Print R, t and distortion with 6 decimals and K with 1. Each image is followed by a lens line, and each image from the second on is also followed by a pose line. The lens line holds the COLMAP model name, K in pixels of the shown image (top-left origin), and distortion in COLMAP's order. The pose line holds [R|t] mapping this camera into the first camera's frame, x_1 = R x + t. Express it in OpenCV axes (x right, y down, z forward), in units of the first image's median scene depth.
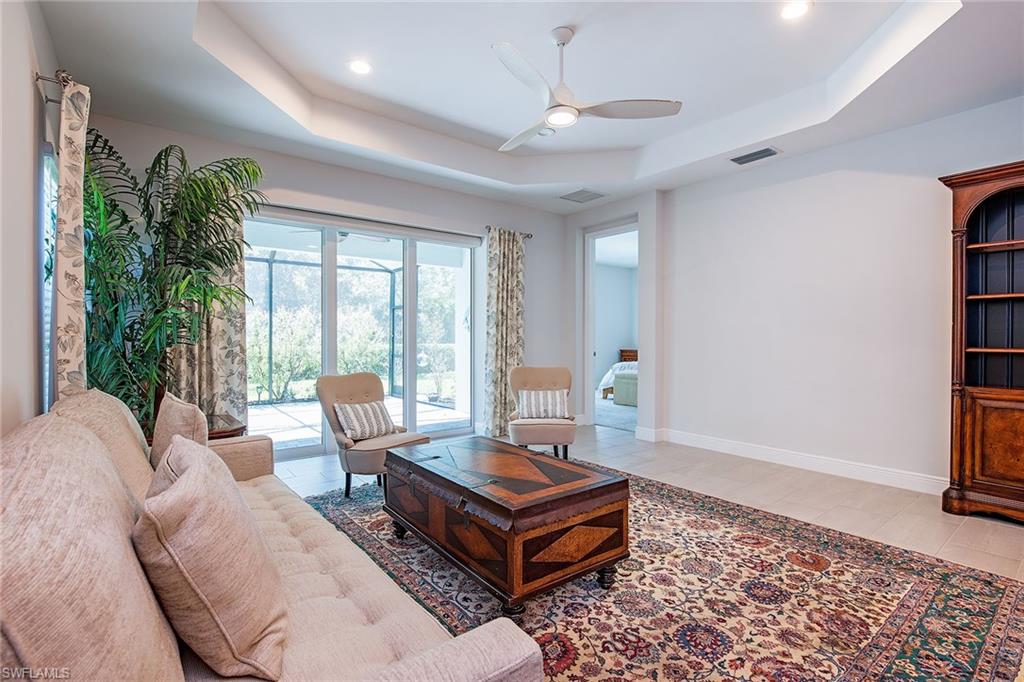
lens RADIAL K [[474.6, 0, 512.9], [0, 474.6, 339.3], [0, 0, 1]] dist [-0.011714, -0.001127]
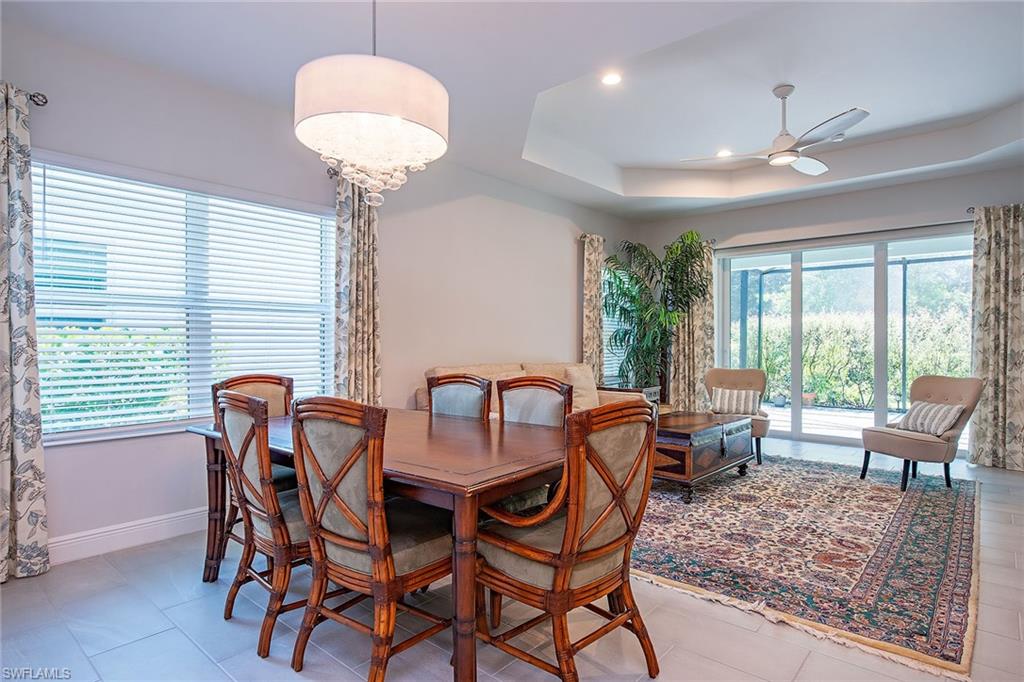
lens RADIAL K [[546.1, 0, 517.2], [0, 546.1, 342.1], [0, 0, 1]] dist [0.000605, -0.001218]
pose [[0.201353, -0.000247, -0.979519, 1.556779], [-0.005411, 0.999984, -0.001364, 0.001955], [0.979504, 0.005575, 0.201348, 0.076311]]
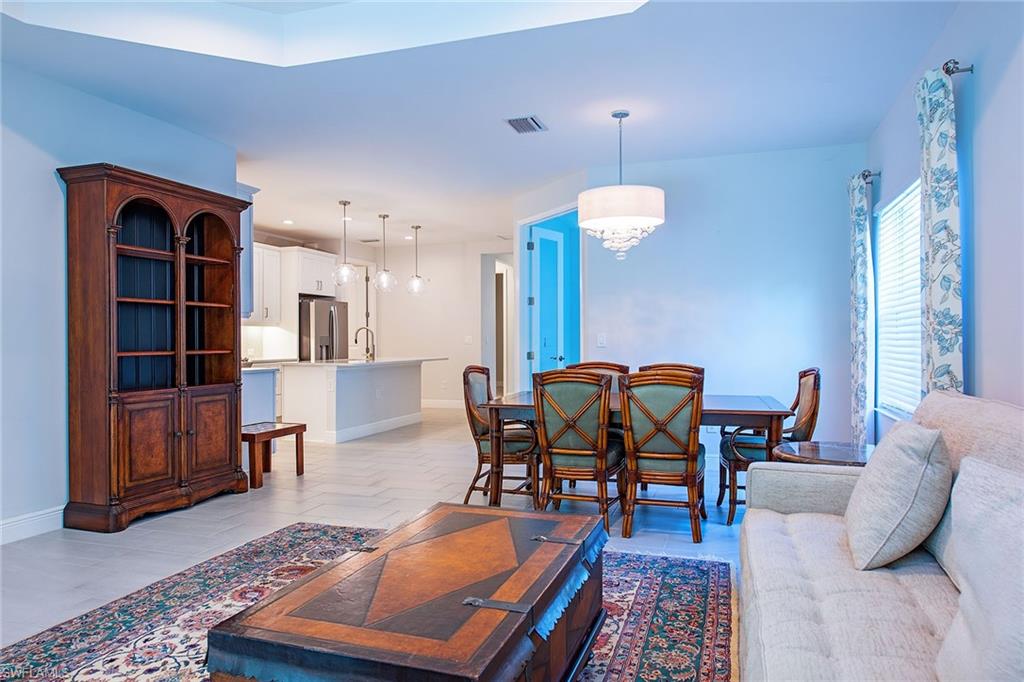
lens RADIAL K [[675.8, 0, 510.7], [0, 675.8, 339.8], [0, 0, 1]] dist [-0.002939, -0.001575]
pose [[-0.559550, -0.001895, 0.828794, -0.725122], [0.005566, 0.999966, 0.006045, -0.012336], [-0.828778, 0.007995, -0.559521, 1.325977]]
